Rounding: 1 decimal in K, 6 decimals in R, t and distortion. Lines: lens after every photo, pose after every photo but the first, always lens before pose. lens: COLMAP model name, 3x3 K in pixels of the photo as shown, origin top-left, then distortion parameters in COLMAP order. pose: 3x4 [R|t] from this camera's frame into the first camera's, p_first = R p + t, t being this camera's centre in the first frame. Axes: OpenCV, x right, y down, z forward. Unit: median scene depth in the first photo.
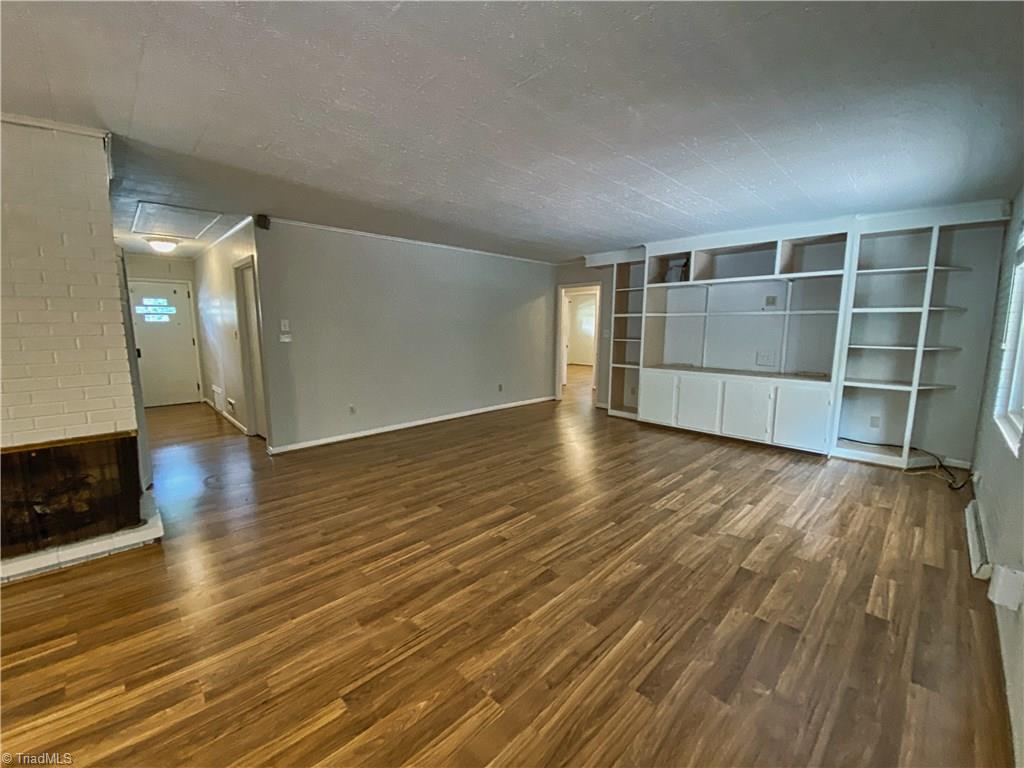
lens RADIAL K [[415.8, 0, 509.0], [0, 415.8, 386.3], [0, 0, 1]] dist [0.002367, -0.011106]
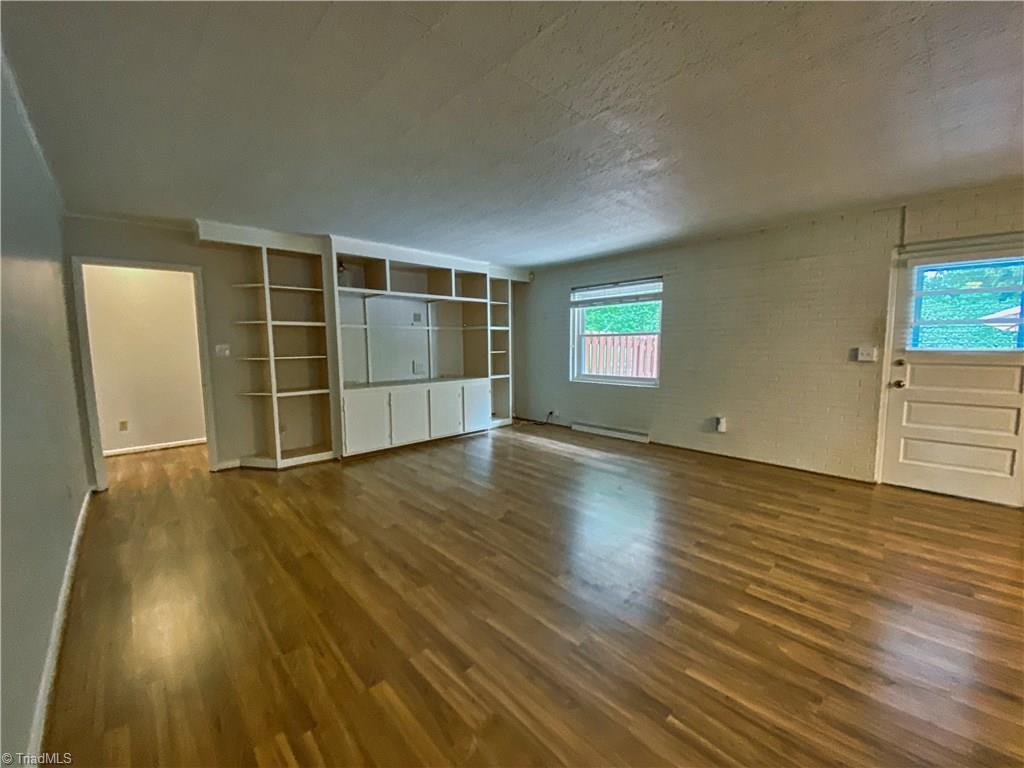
lens RADIAL K [[413.6, 0, 510.7], [0, 413.6, 387.0], [0, 0, 1]] dist [0.032120, -0.026075]
pose [[0.027713, -0.103532, 0.994240, -0.733483], [0.156862, 0.982750, 0.097964, -0.122857], [-0.987232, 0.153244, 0.043476, 1.010620]]
